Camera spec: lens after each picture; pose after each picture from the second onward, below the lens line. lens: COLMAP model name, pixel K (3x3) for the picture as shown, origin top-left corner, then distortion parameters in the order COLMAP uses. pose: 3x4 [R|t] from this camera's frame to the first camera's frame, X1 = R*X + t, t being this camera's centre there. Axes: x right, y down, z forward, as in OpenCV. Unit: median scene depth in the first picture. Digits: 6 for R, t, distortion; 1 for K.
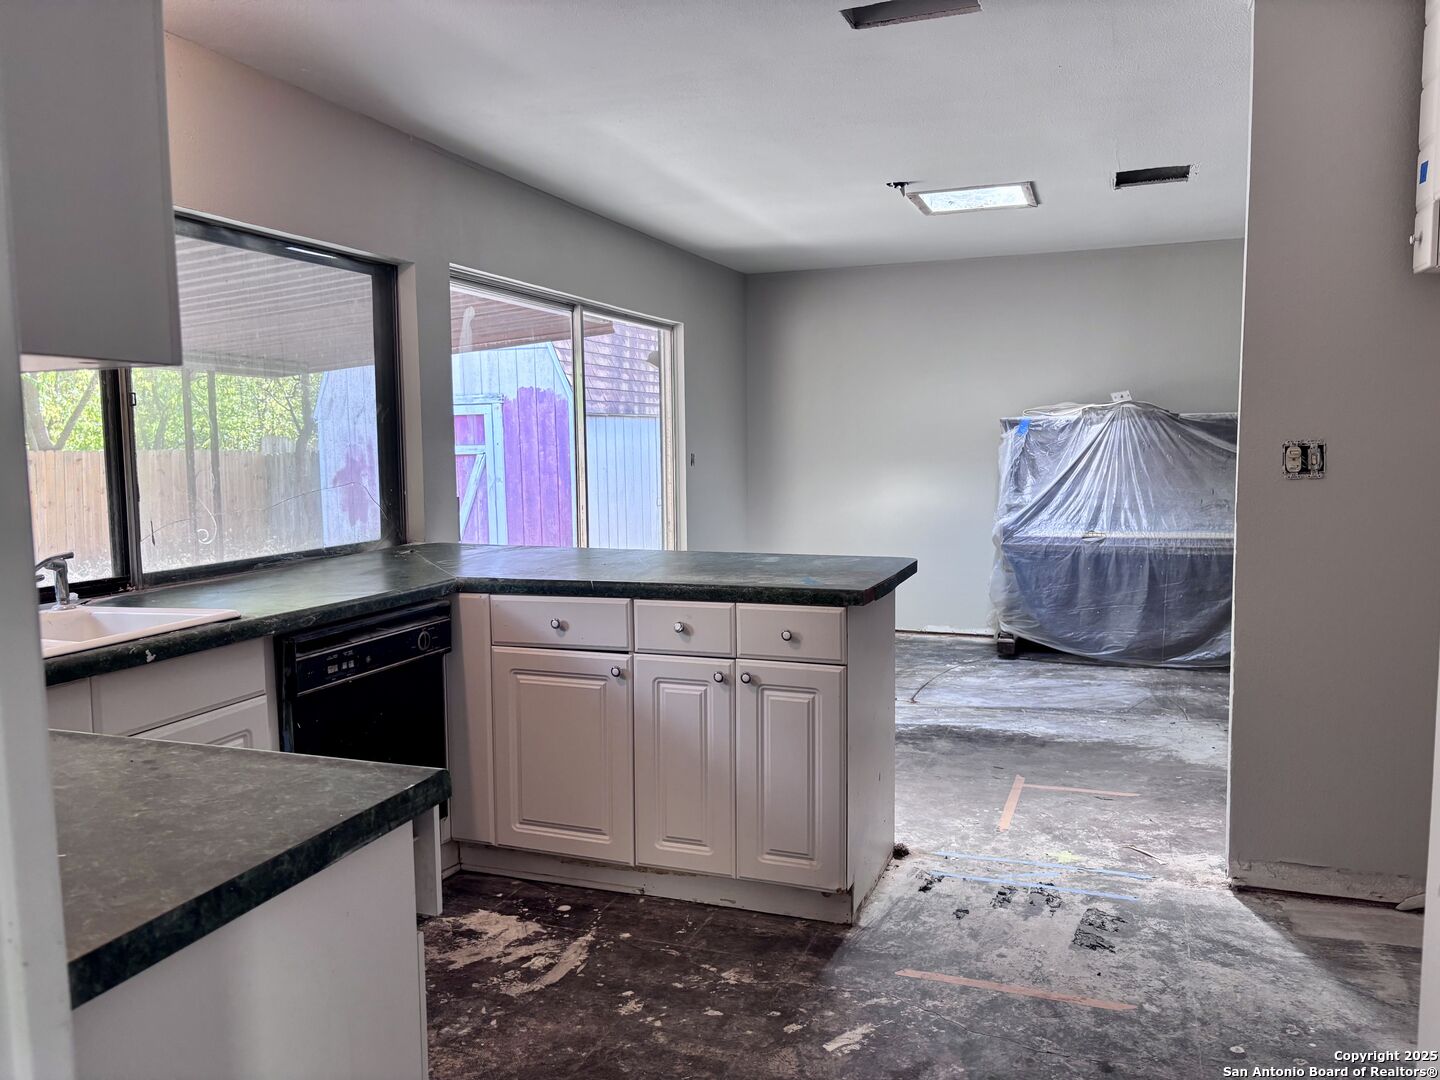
lens RADIAL K [[1095.2, 0, 719.1], [0, 1095.2, 540.3], [0, 0, 1]] dist [0.041817, -0.036251]
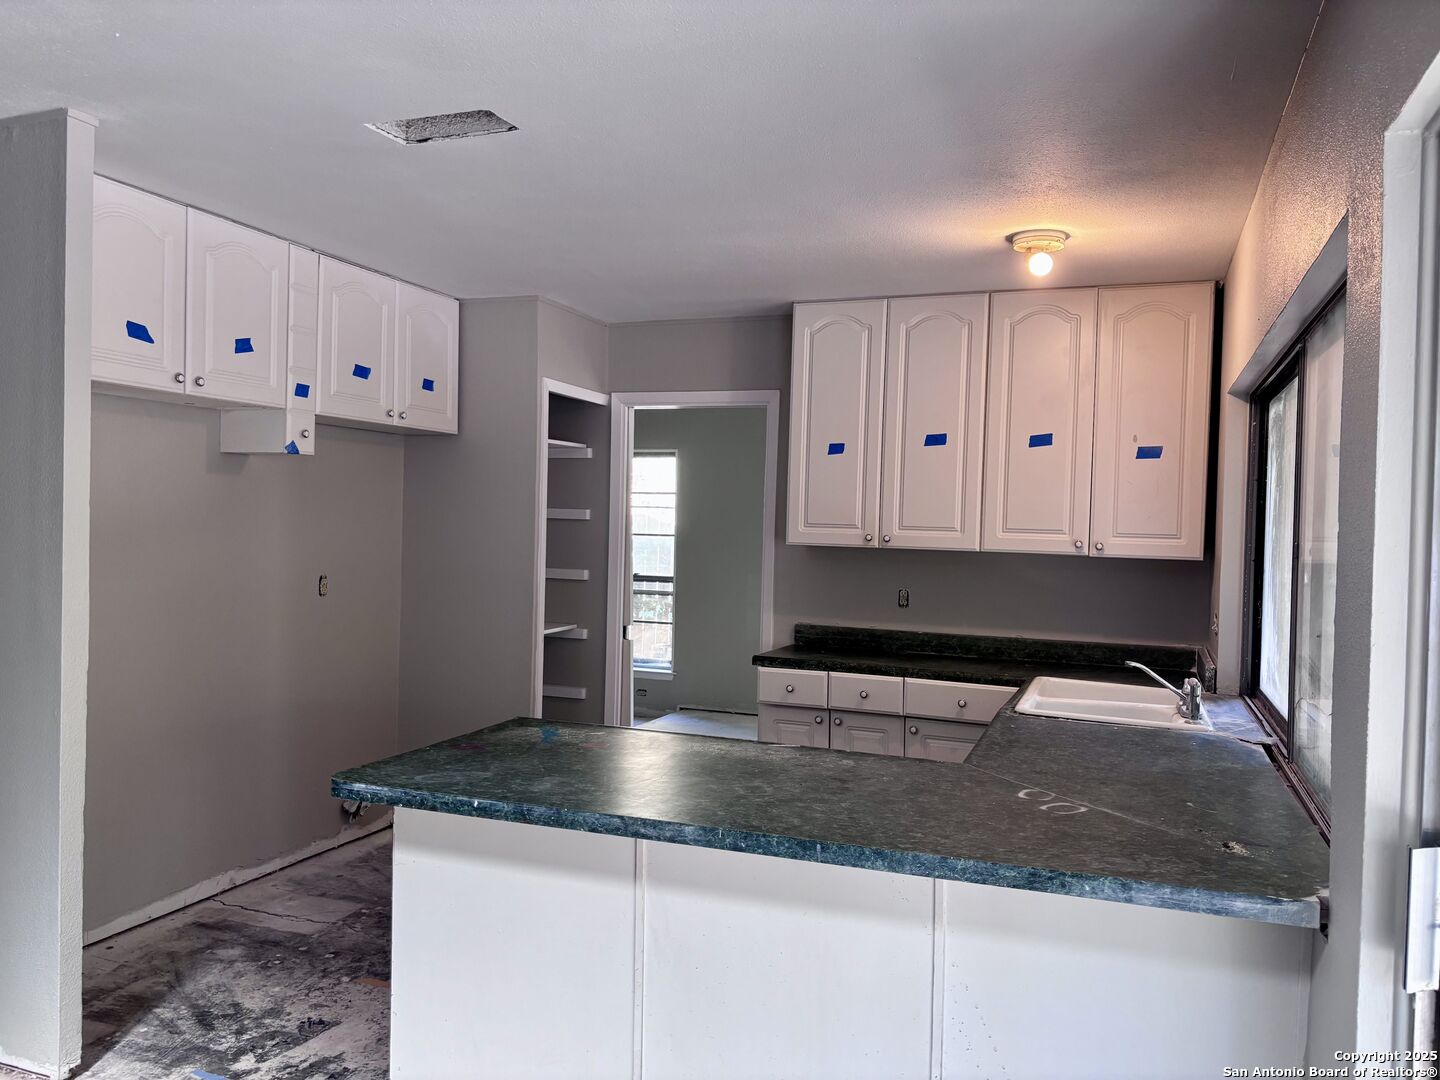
lens RADIAL K [[1095.2, 0, 718.4], [0, 1095.2, 540.1], [0, 0, 1]] dist [0.041817, -0.036251]
pose [[-0.999932, -0.010856, 0.004146, -0.070010], [-0.010334, 0.993873, 0.110040, -0.256357], [-0.005315, 0.109990, -0.993918, 2.104156]]
